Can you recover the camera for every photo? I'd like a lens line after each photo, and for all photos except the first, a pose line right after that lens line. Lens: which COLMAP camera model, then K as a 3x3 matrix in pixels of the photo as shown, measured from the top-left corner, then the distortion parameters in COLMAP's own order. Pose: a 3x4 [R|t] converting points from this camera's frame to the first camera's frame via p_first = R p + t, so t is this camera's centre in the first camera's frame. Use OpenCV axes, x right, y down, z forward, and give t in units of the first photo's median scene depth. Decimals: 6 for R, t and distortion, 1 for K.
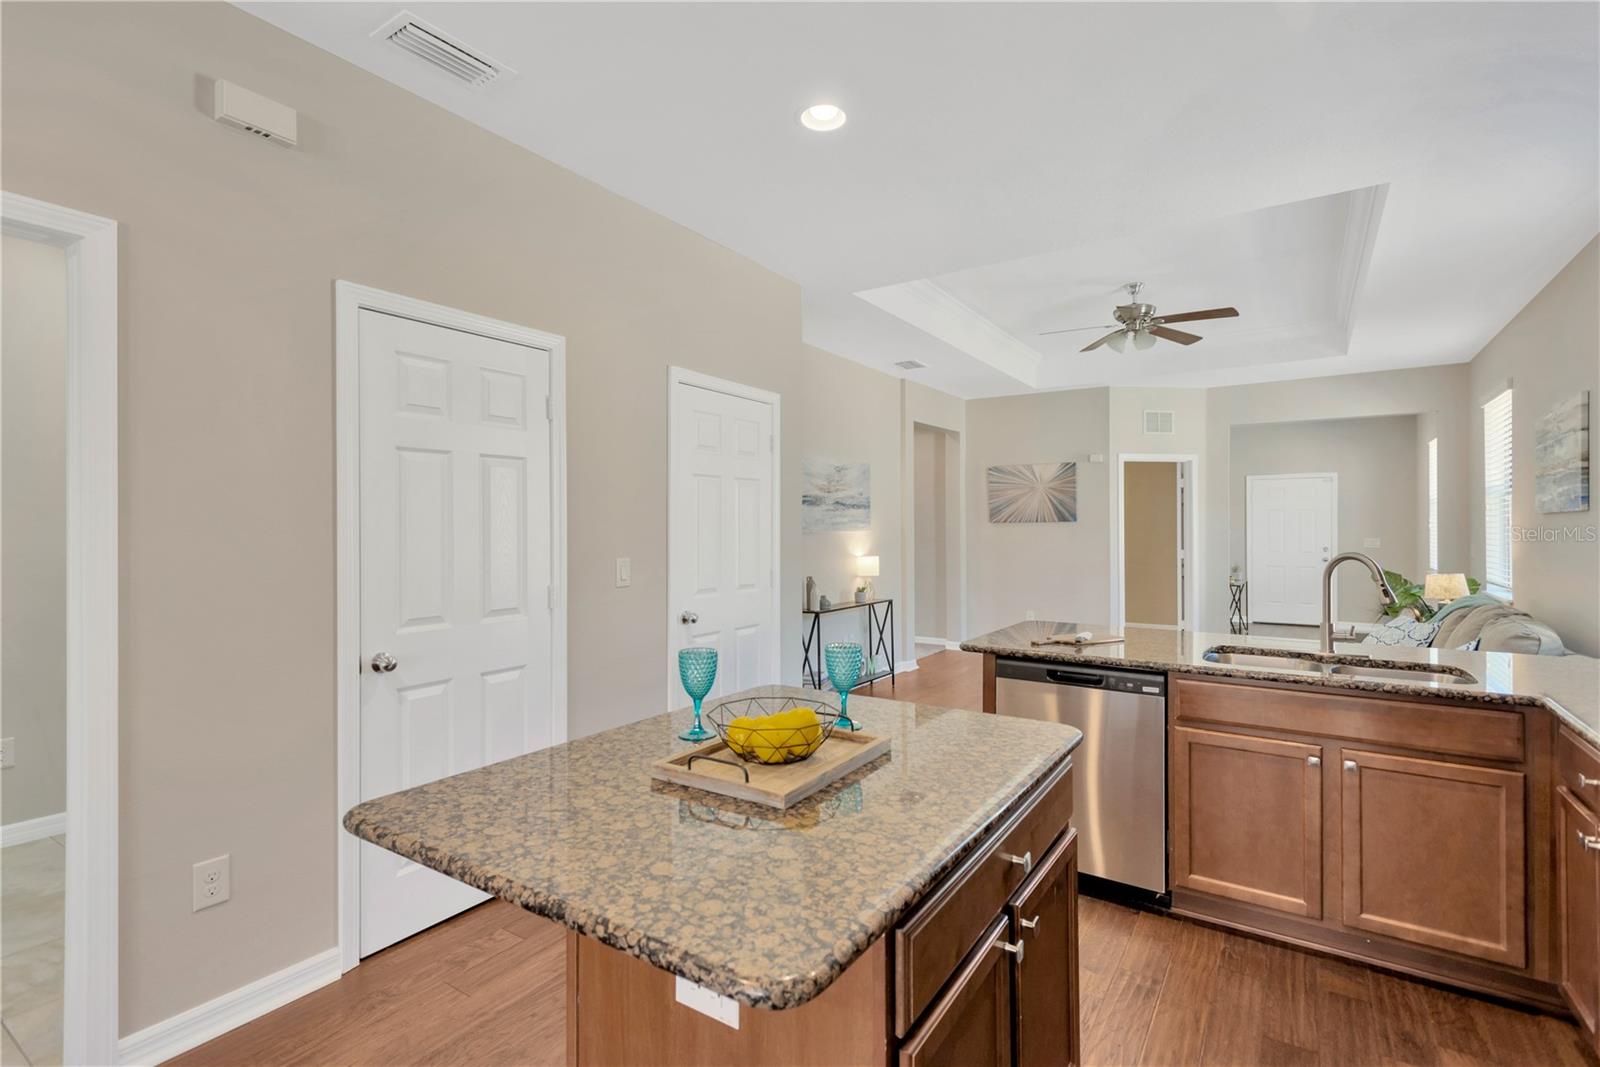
lens RADIAL K [[751.8, 0, 796.9], [0, 751.8, 530.0], [0, 0, 1]] dist [0.023942, -0.008284]
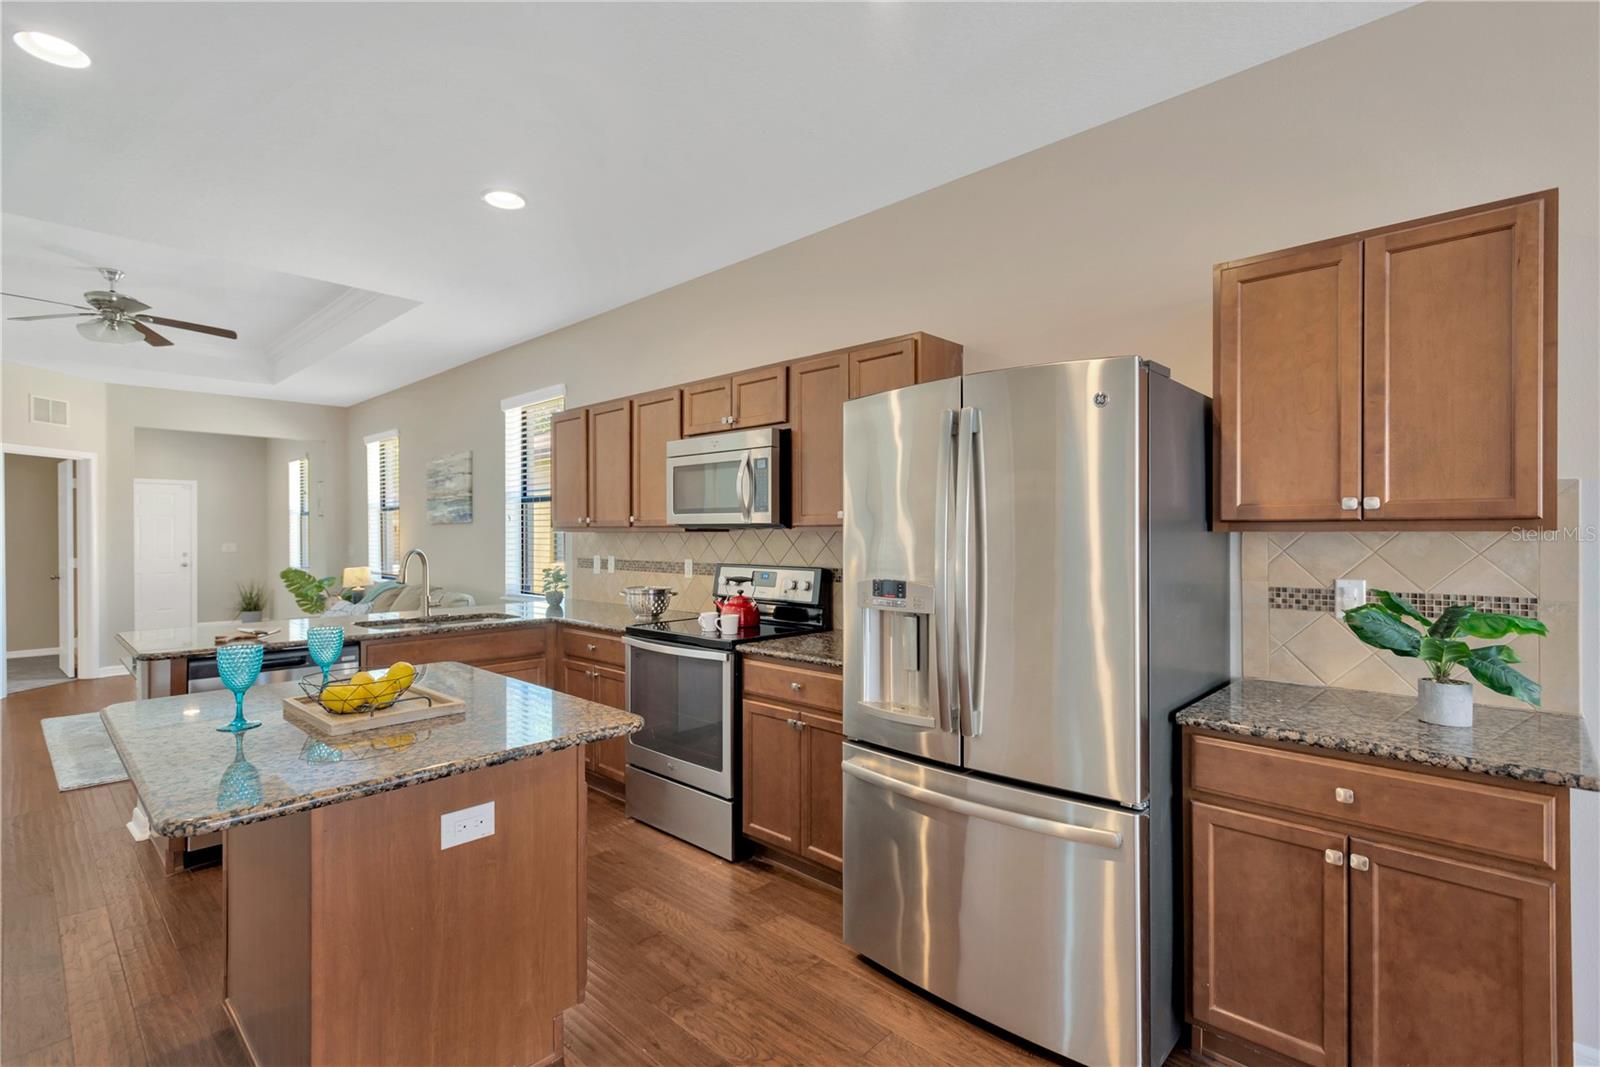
lens RADIAL K [[751.8, 0, 796.9], [0, 751.8, 530.0], [0, 0, 1]] dist [0.023942, -0.008284]
pose [[0.175813, 0.004869, 0.984411, -0.230765], [0.004031, 0.999976, -0.005666, 0.001321], [-0.984415, 0.004964, 0.175789, 0.009129]]
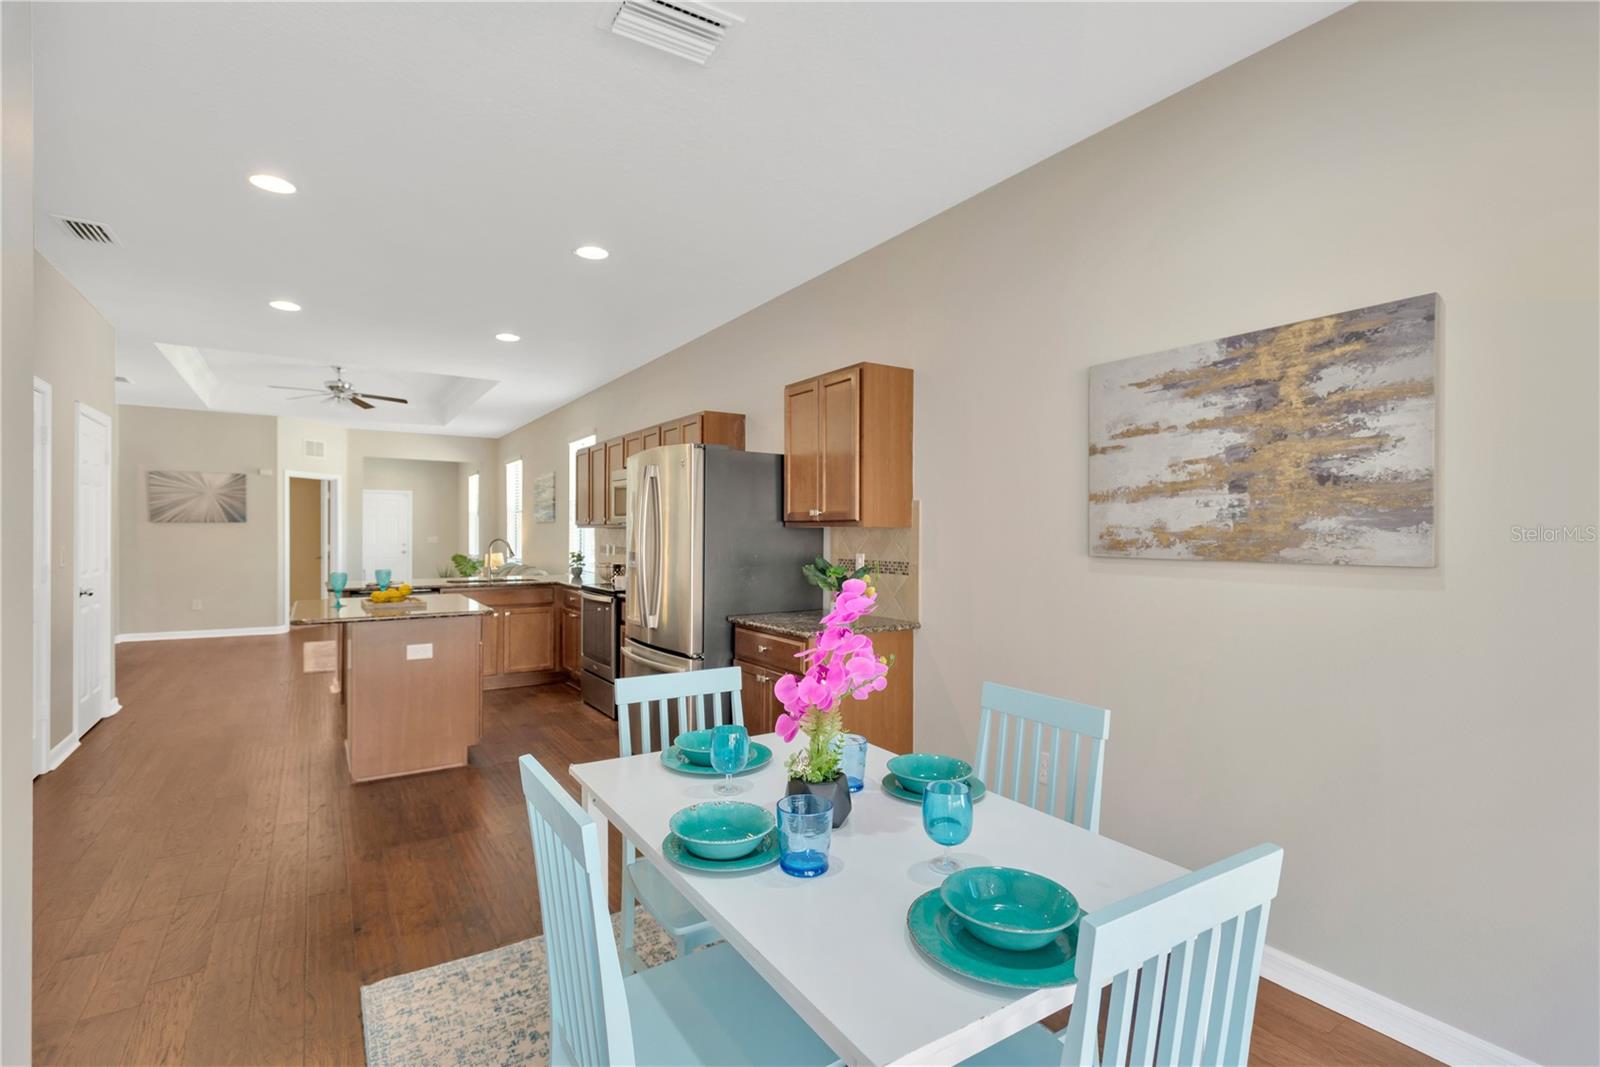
lens RADIAL K [[751.8, 0, 796.9], [0, 751.8, 530.0], [0, 0, 1]] dist [0.023942, -0.008284]
pose [[0.400536, 0.006923, 0.916255, -0.408483], [-0.002850, 0.999976, -0.006310, 0.006284], [-0.916277, -0.000084, 0.400546, -0.316815]]
